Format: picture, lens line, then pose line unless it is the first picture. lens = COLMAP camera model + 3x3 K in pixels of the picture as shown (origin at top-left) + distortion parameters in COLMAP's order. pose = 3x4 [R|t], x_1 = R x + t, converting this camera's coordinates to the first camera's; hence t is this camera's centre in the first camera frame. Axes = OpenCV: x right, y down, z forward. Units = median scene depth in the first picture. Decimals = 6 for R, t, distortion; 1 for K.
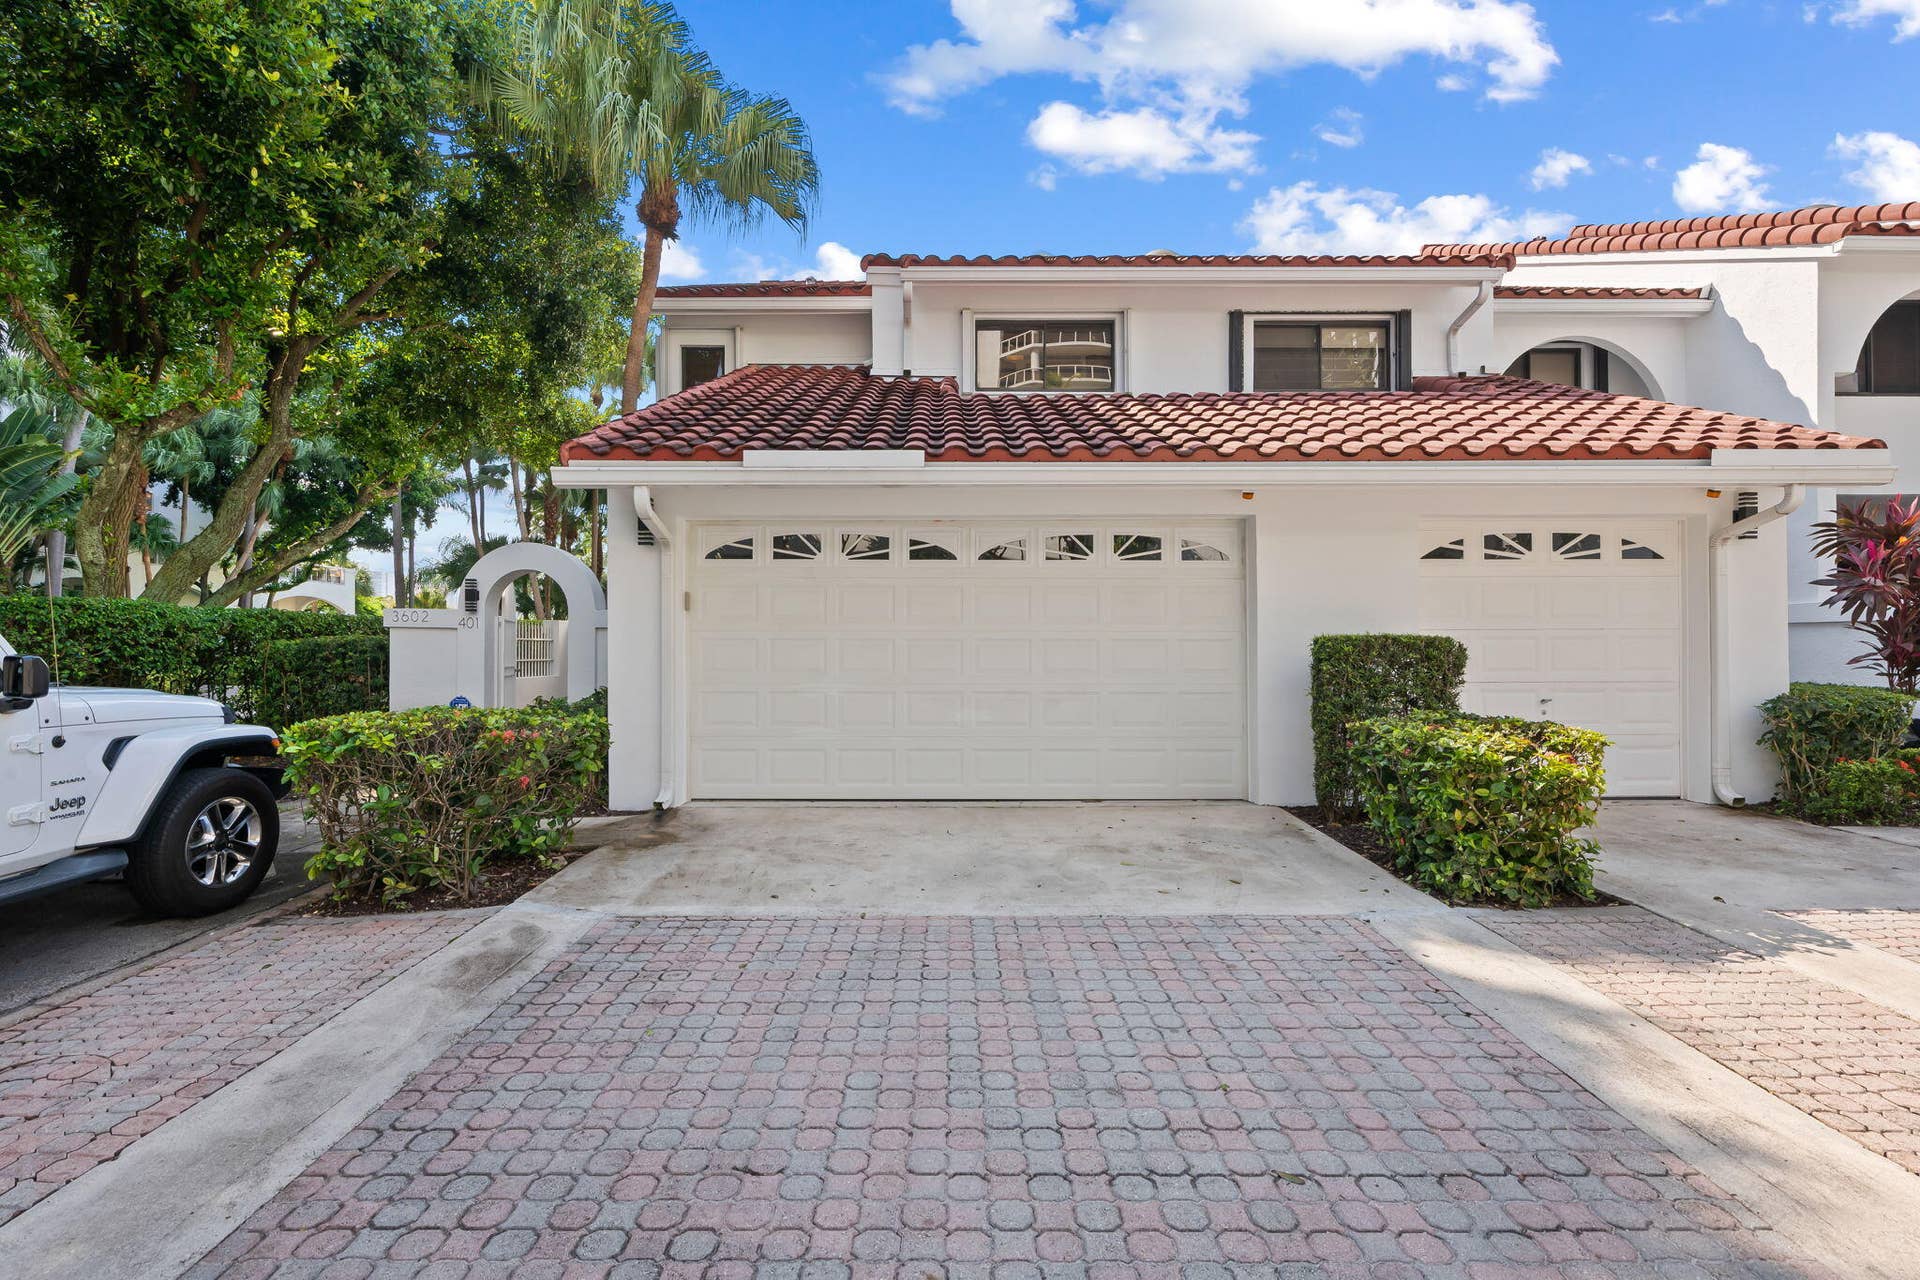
lens RADIAL K [[901.9, 0, 961.3], [0, 901.9, 640.4], [0, 0, 1]] dist [0.005384, -0.002667]
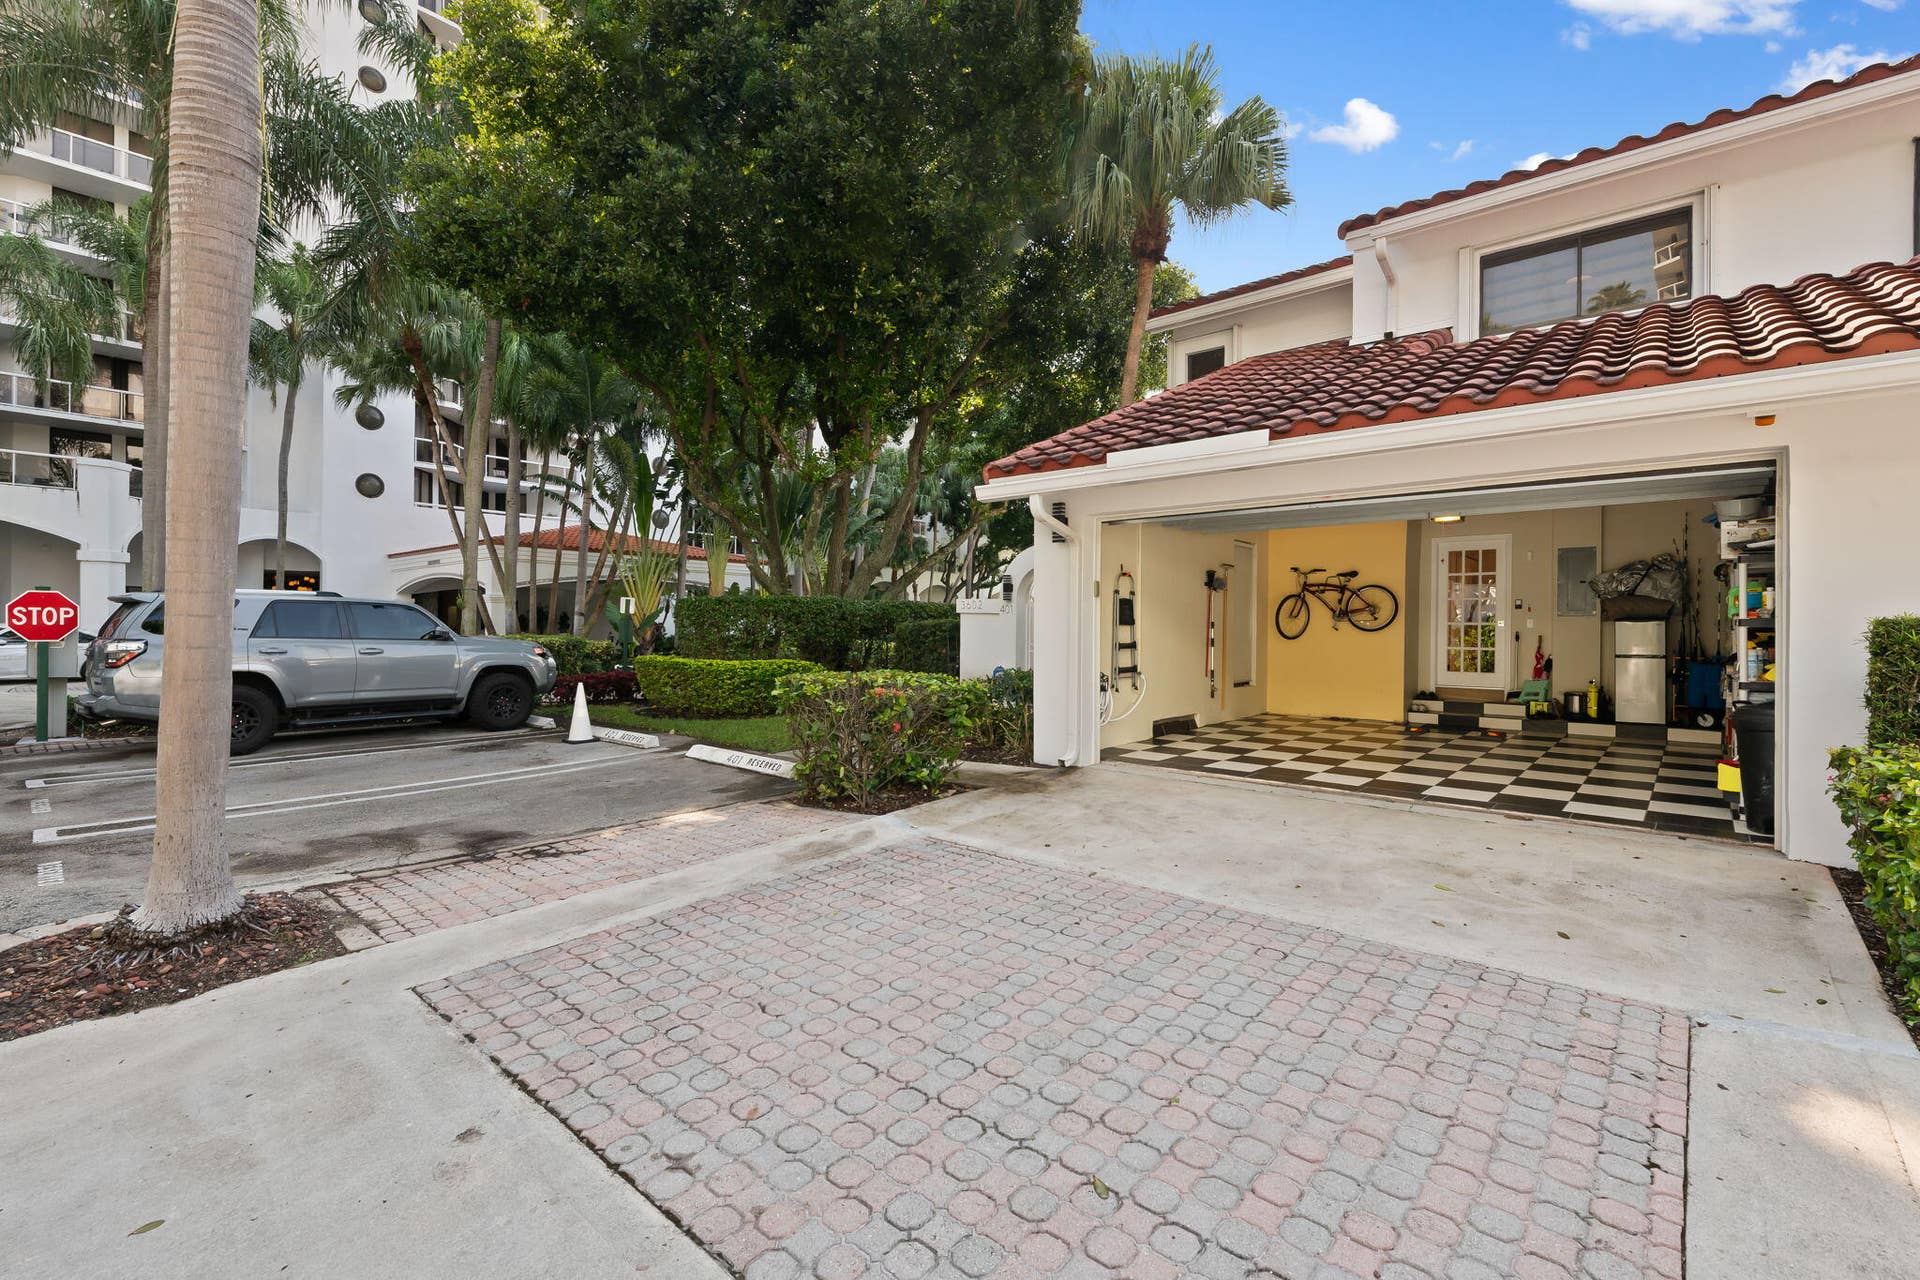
lens RADIAL K [[838.9, 0, 948.3], [0, 838.9, 631.3], [0, 0, 1]] dist [0.003585, -0.002405]
pose [[0.749193, 0.008688, -0.662294, 0.495172], [-0.002758, 0.999946, 0.009997, 0.000721], [0.662346, -0.005663, 0.749177, 0.142374]]
